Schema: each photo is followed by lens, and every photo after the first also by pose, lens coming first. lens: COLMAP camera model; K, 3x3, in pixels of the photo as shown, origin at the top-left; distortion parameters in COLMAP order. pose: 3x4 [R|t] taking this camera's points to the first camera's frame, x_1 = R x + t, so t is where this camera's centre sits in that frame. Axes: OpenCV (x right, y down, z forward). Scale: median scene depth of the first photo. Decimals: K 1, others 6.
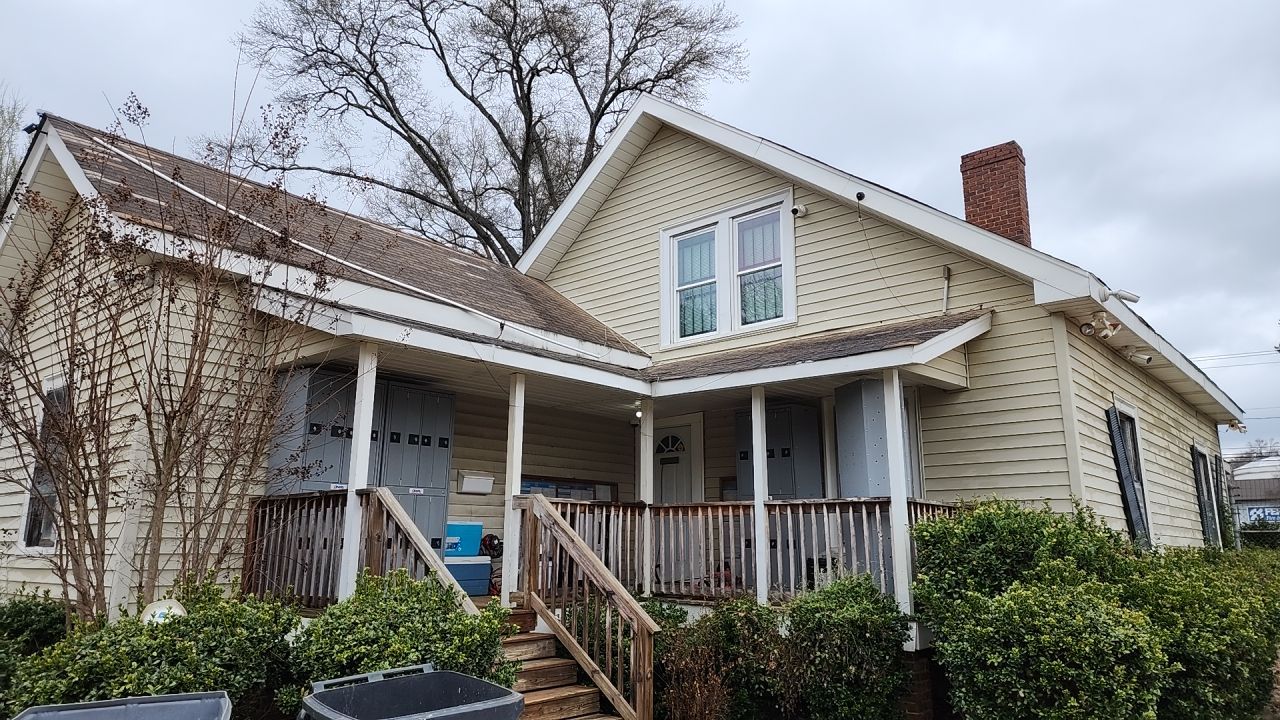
lens RADIAL K [[852.3, 0, 639.0], [0, 852.3, 363.9], [0, 0, 1]] dist [0.056769, -0.028829]
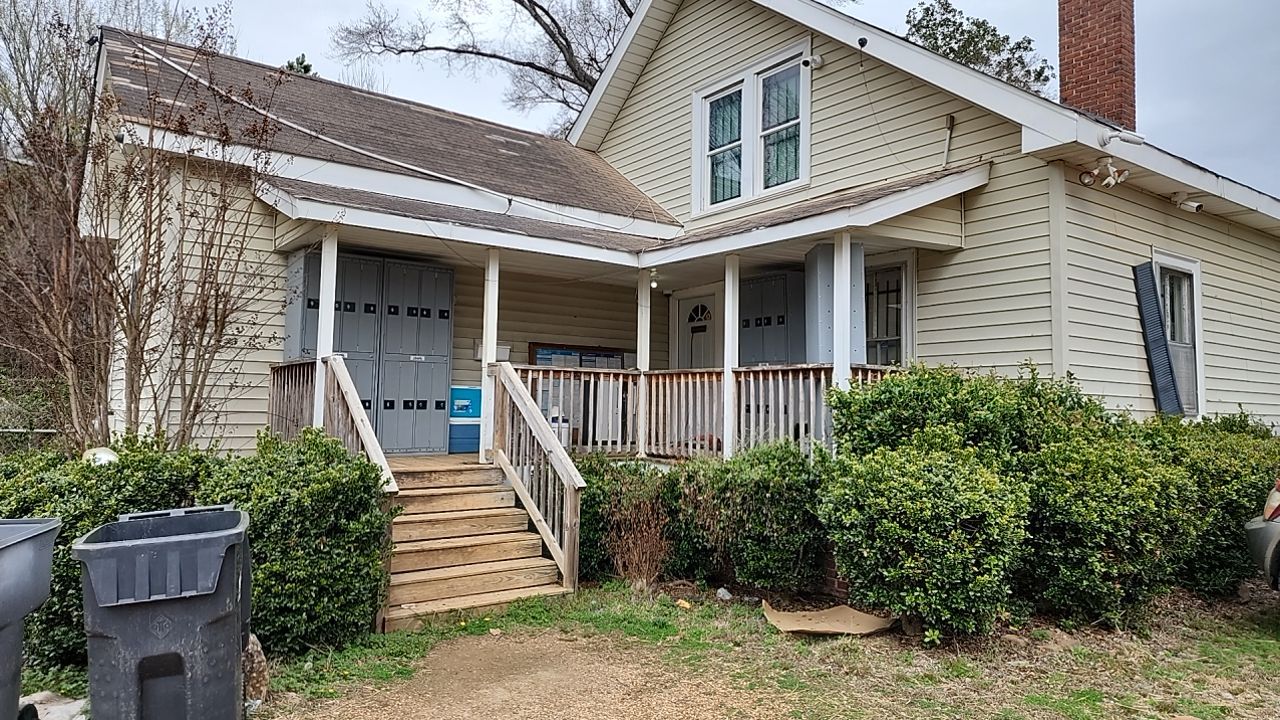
lens RADIAL K [[852.3, 0, 636.2], [0, 852.3, 355.1], [0, 0, 1]] dist [0.056769, -0.028829]
pose [[0.976055, -0.003482, -0.217496, 0.239443], [0.035033, 0.989336, 0.141376, -0.001395], [0.214684, -0.145610, 0.965768, 0.000314]]
